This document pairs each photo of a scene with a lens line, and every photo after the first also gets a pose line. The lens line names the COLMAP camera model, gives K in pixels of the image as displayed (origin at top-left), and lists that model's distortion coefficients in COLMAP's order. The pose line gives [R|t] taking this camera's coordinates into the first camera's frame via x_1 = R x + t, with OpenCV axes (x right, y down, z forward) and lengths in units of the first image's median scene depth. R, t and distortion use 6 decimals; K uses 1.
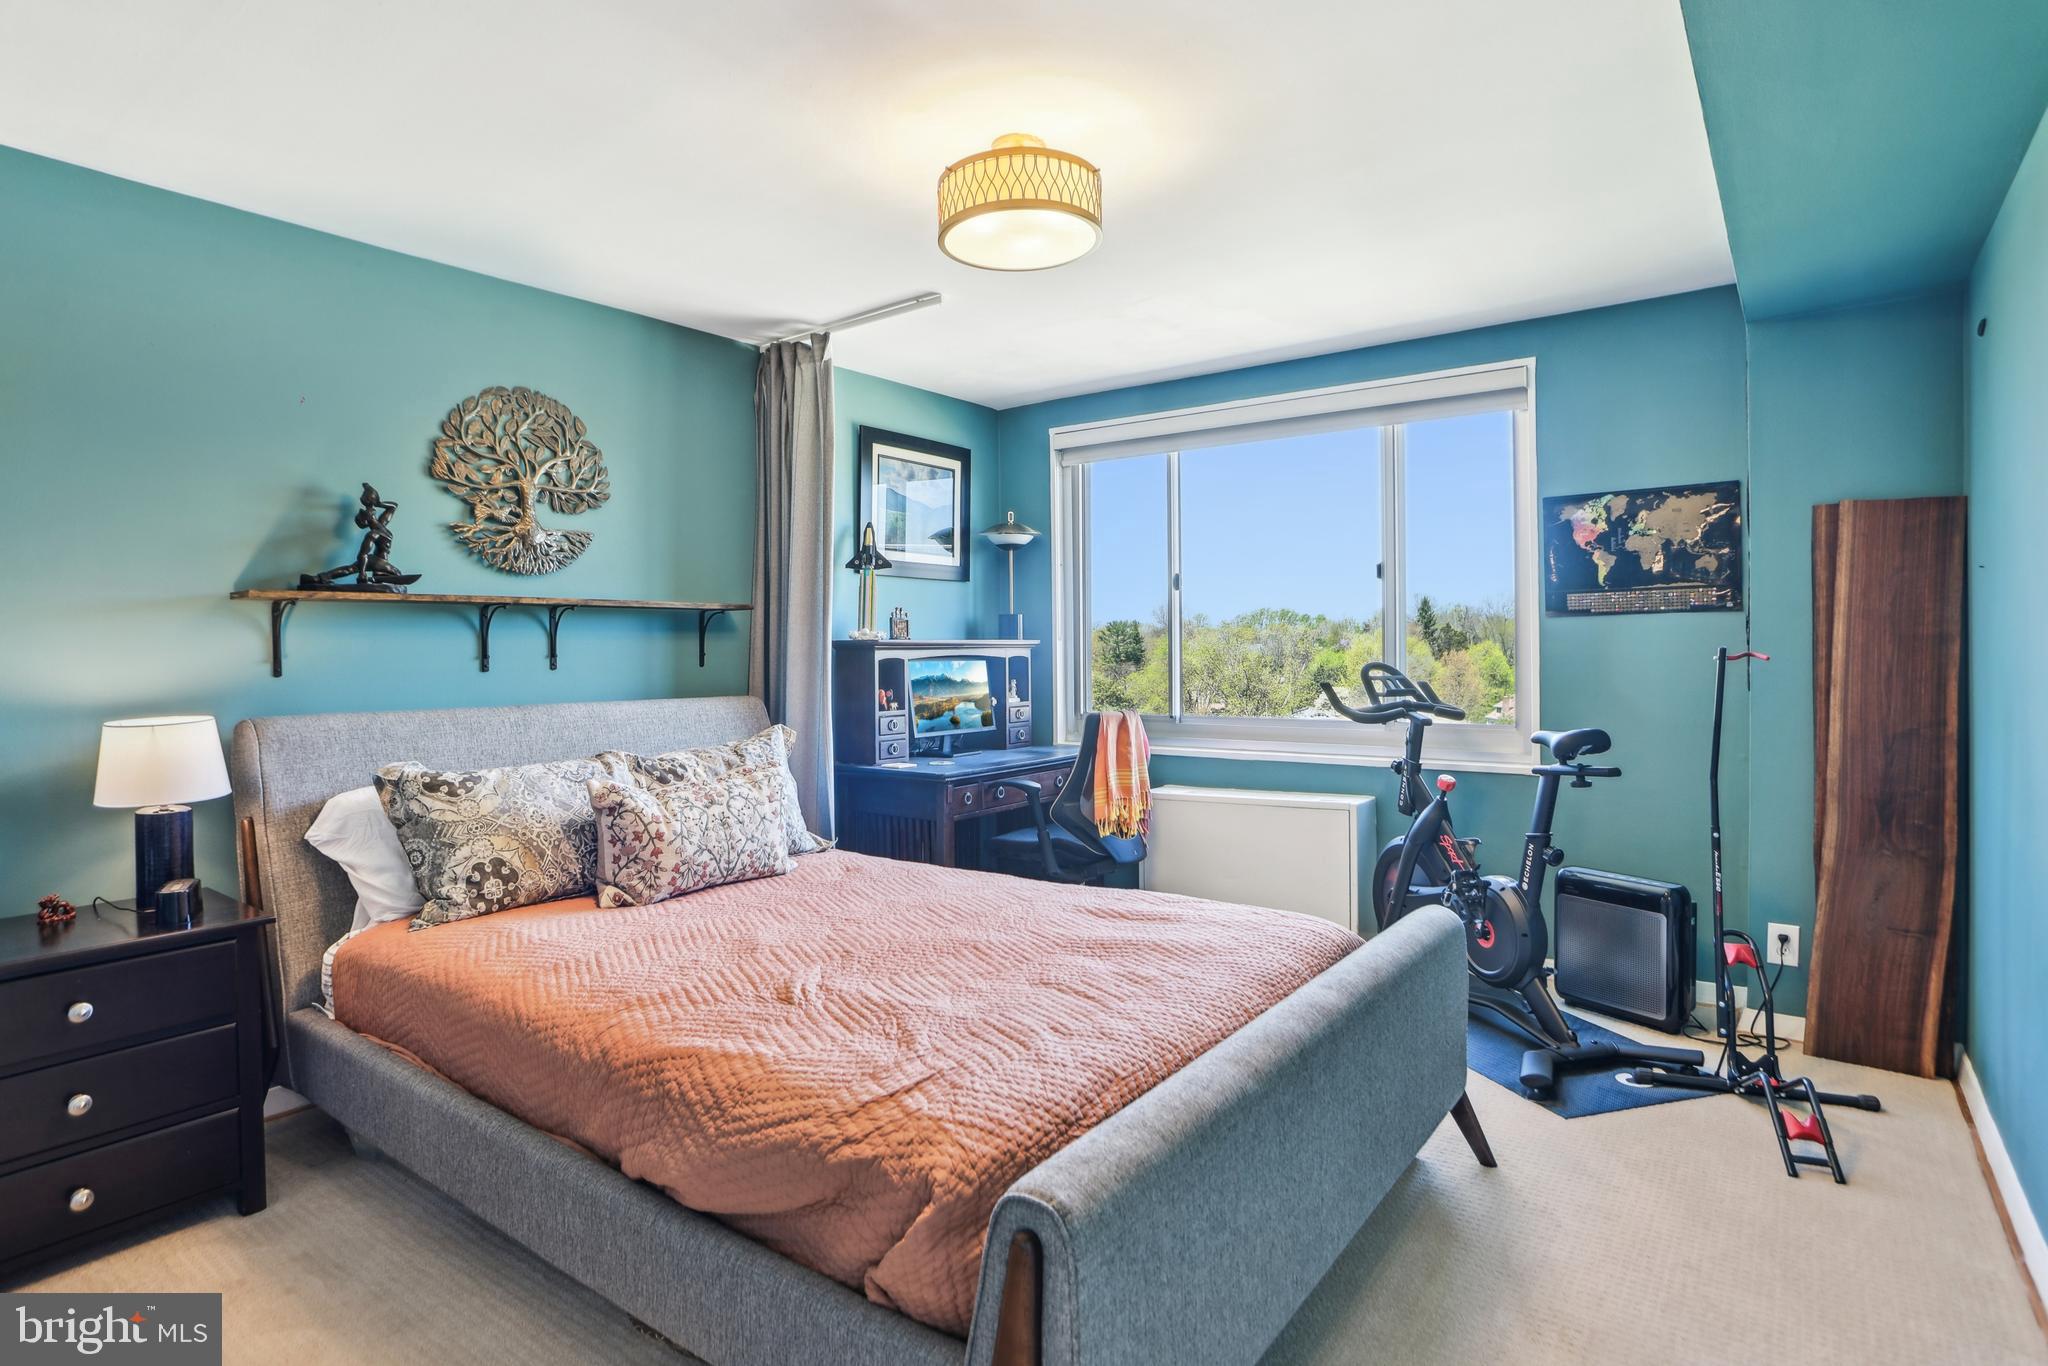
lens RADIAL K [[1054.2, 0, 1003.8], [0, 1054.2, 654.7], [0, 0, 1]] dist [-0.074409, 0.039031]
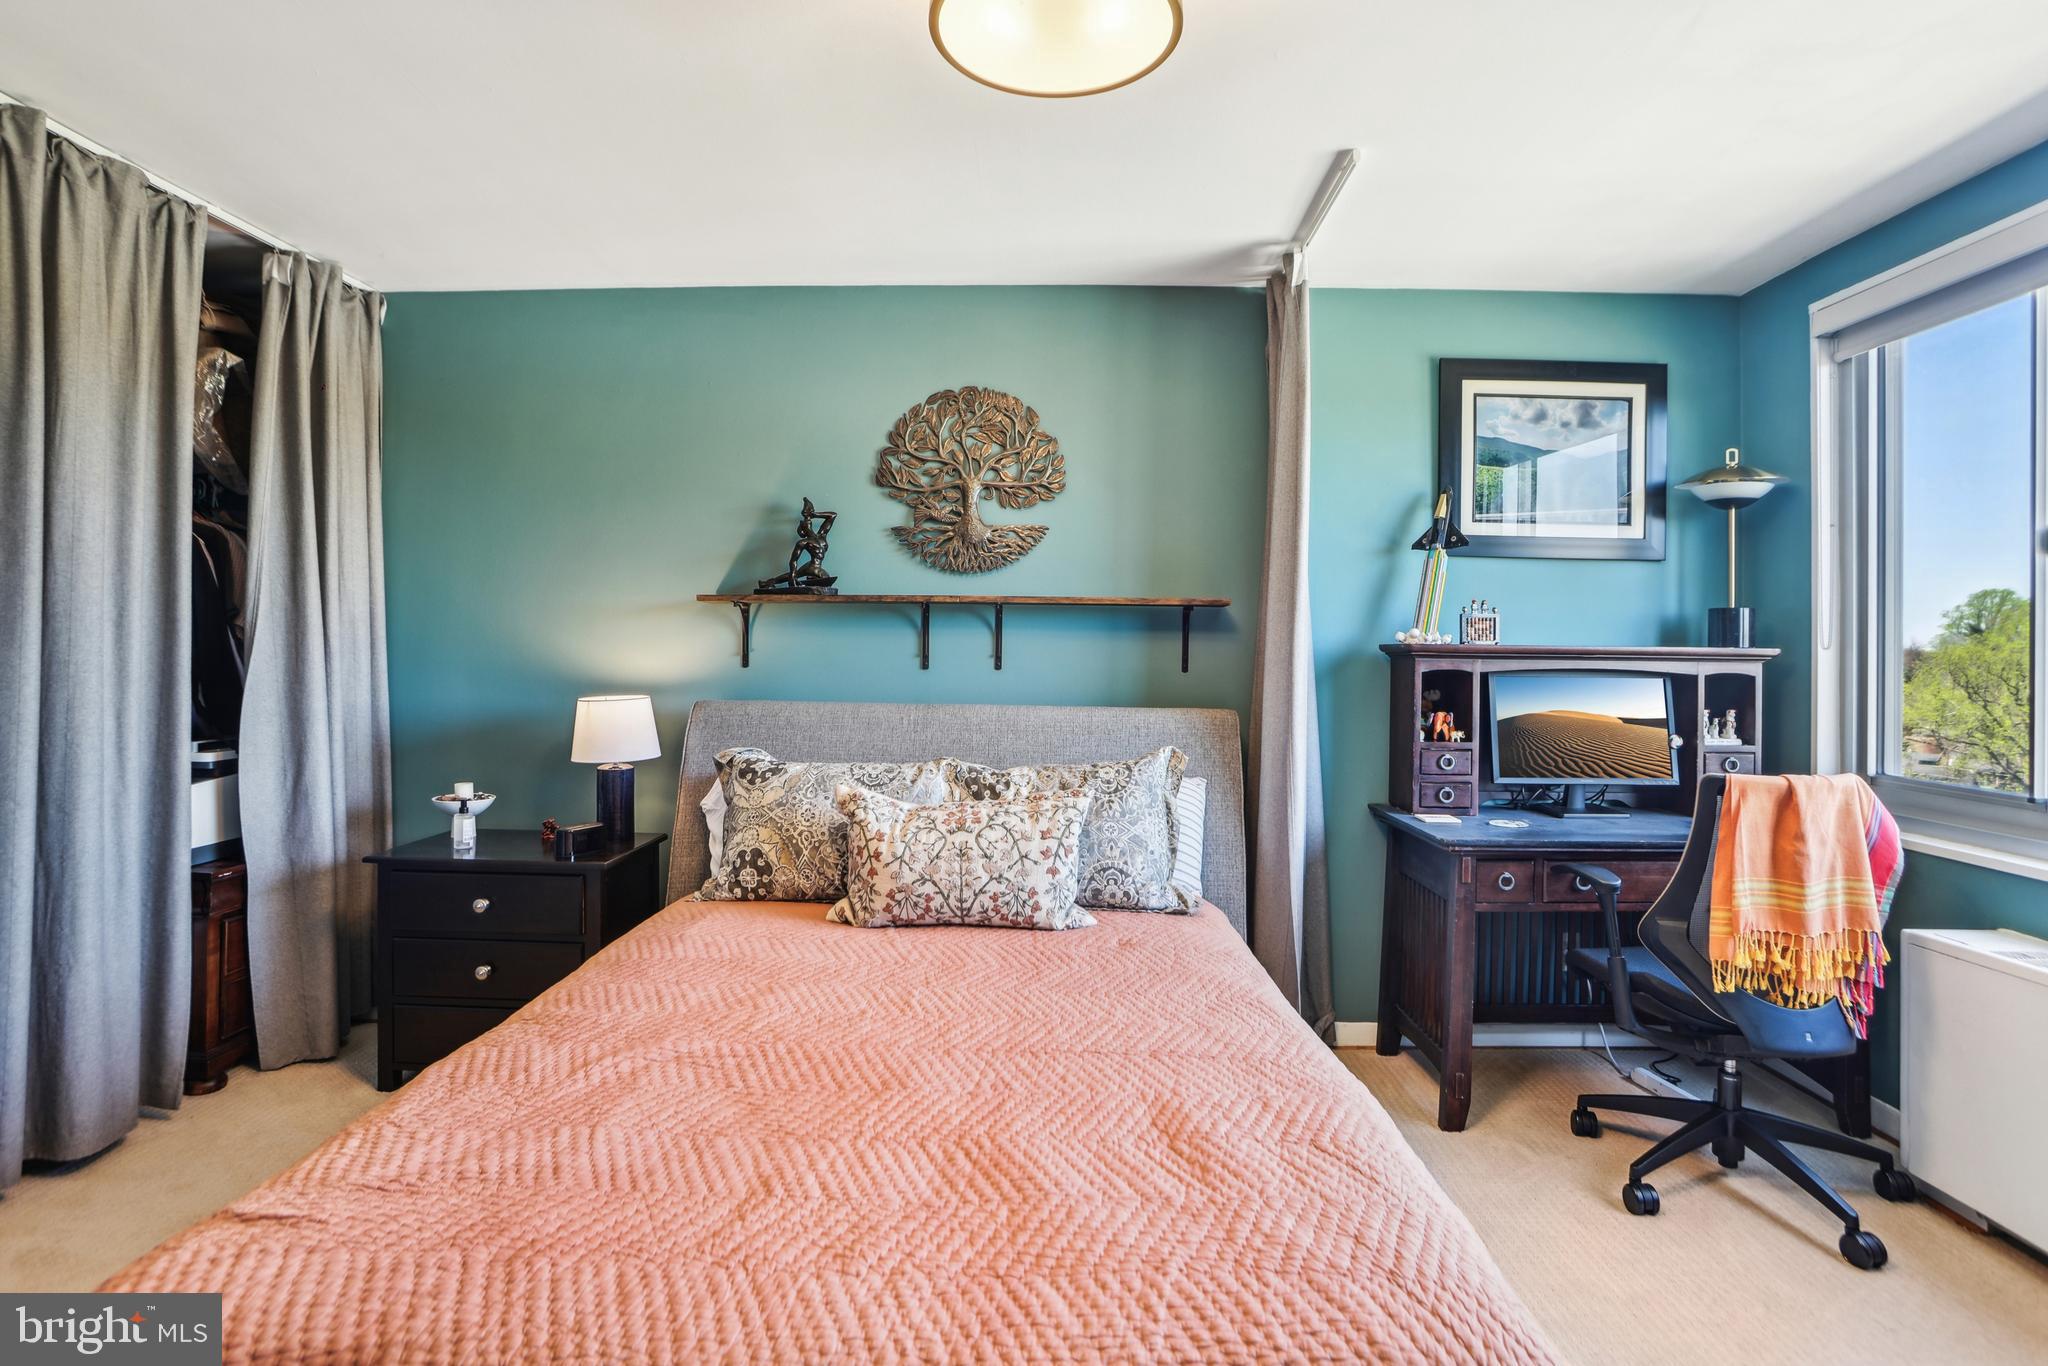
lens RADIAL K [[1054.2, 0, 1003.8], [0, 1054.2, 654.7], [0, 0, 1]] dist [-0.074409, 0.039031]
pose [[0.603250, 0.022271, -0.797241, 0.377436], [-0.023102, 0.999679, 0.010446, -0.010890], [0.797217, 0.012117, 0.603571, 0.434969]]
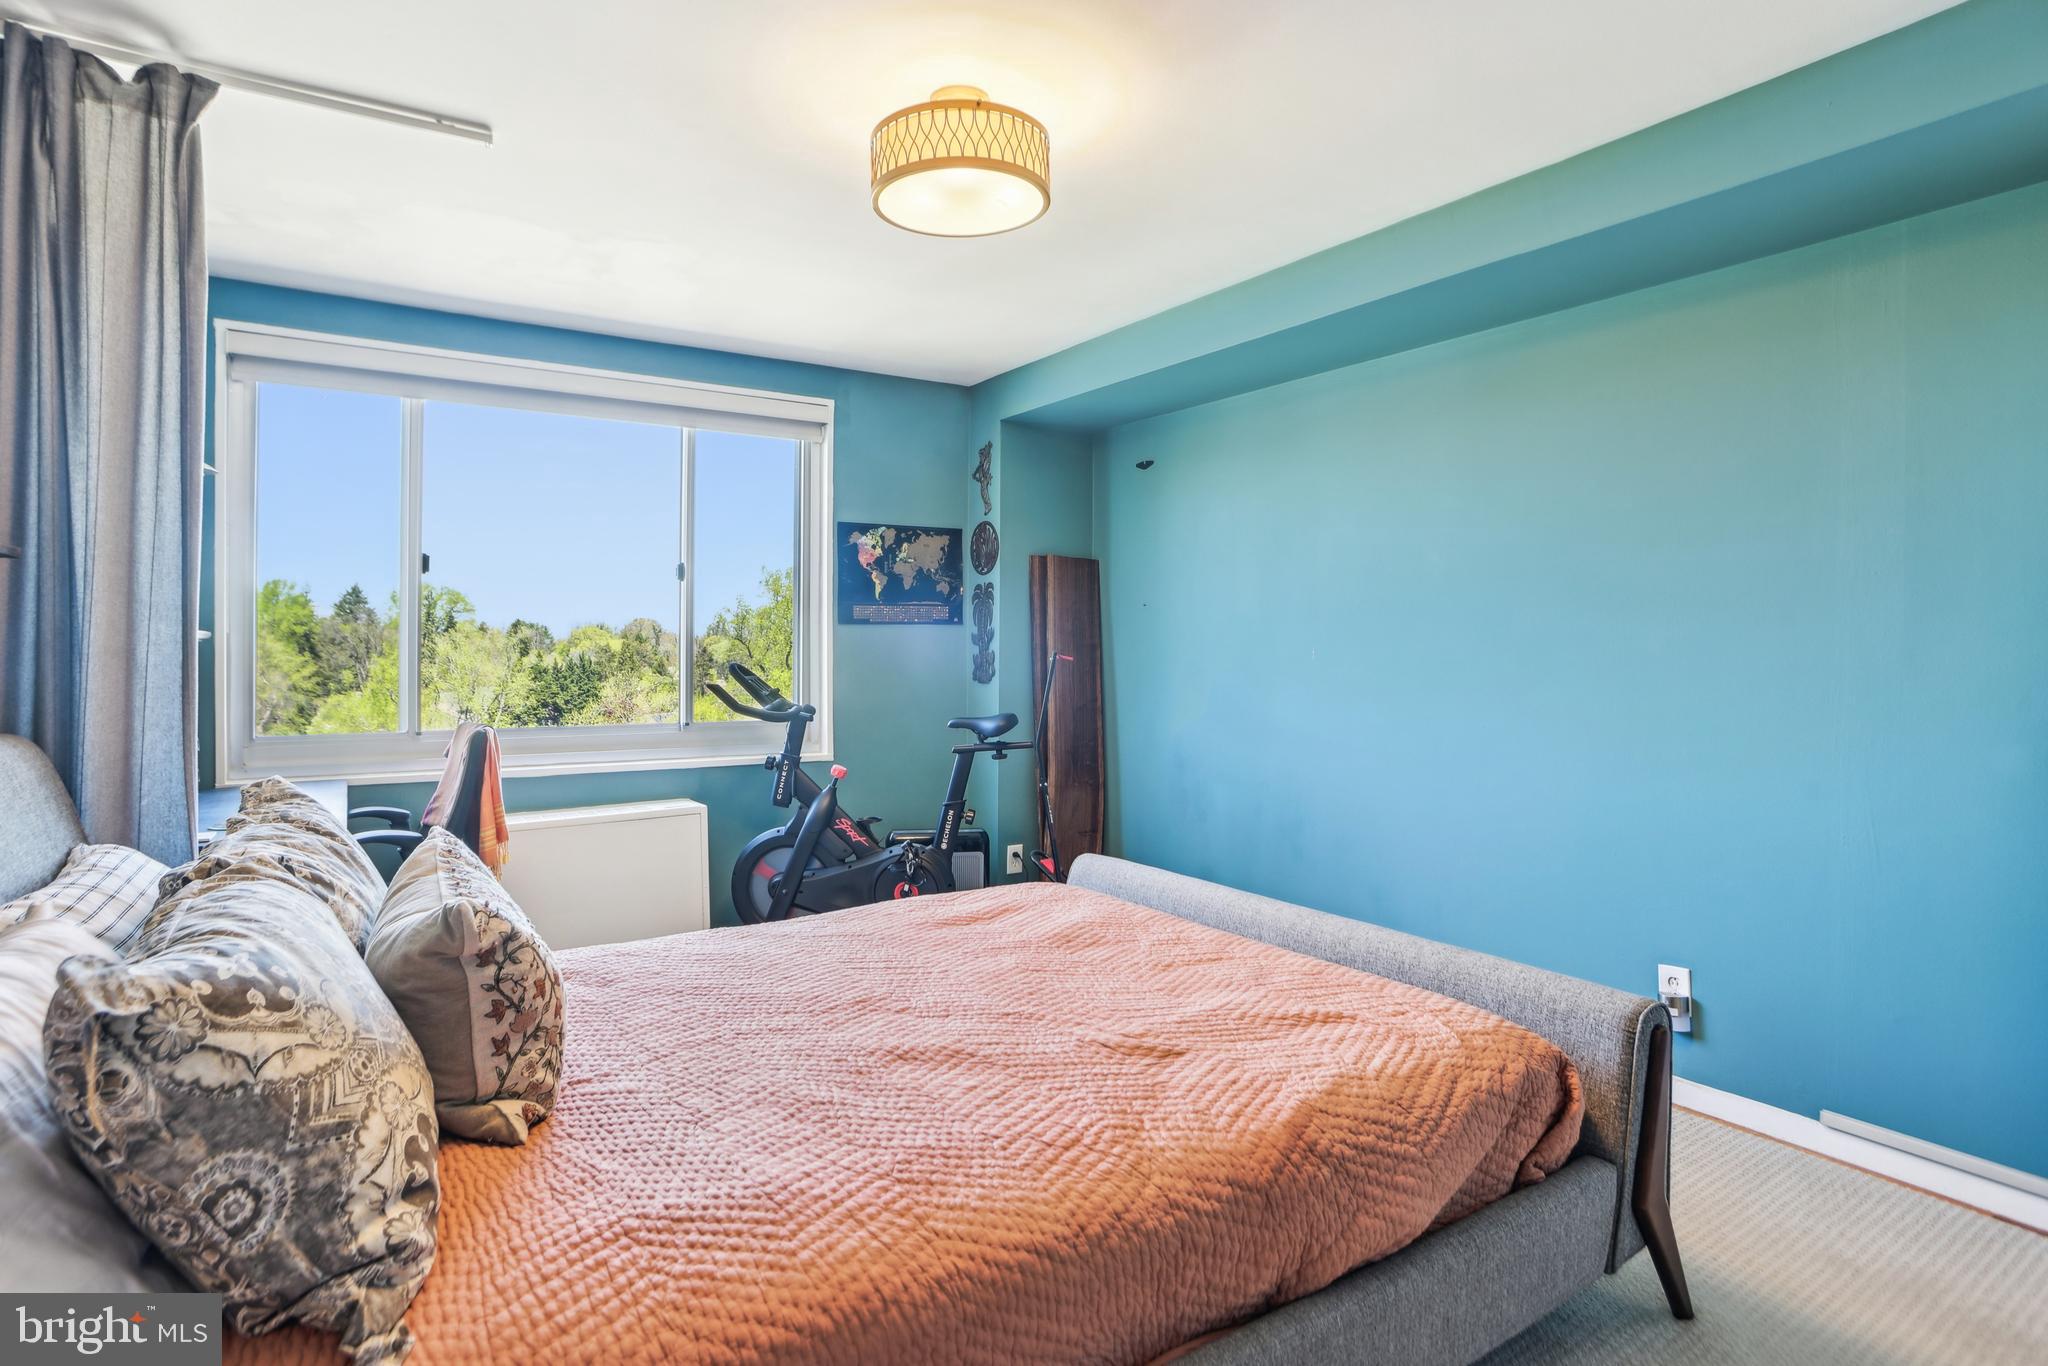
lens RADIAL K [[1054.2, 0, 1003.8], [0, 1054.2, 654.7], [0, 0, 1]] dist [-0.074409, 0.039031]
pose [[0.362774, 0.005243, 0.931862, -0.620436], [-0.001662, 0.999986, -0.004979, 0.004318], [-0.931876, 0.000258, 0.362778, 0.478691]]
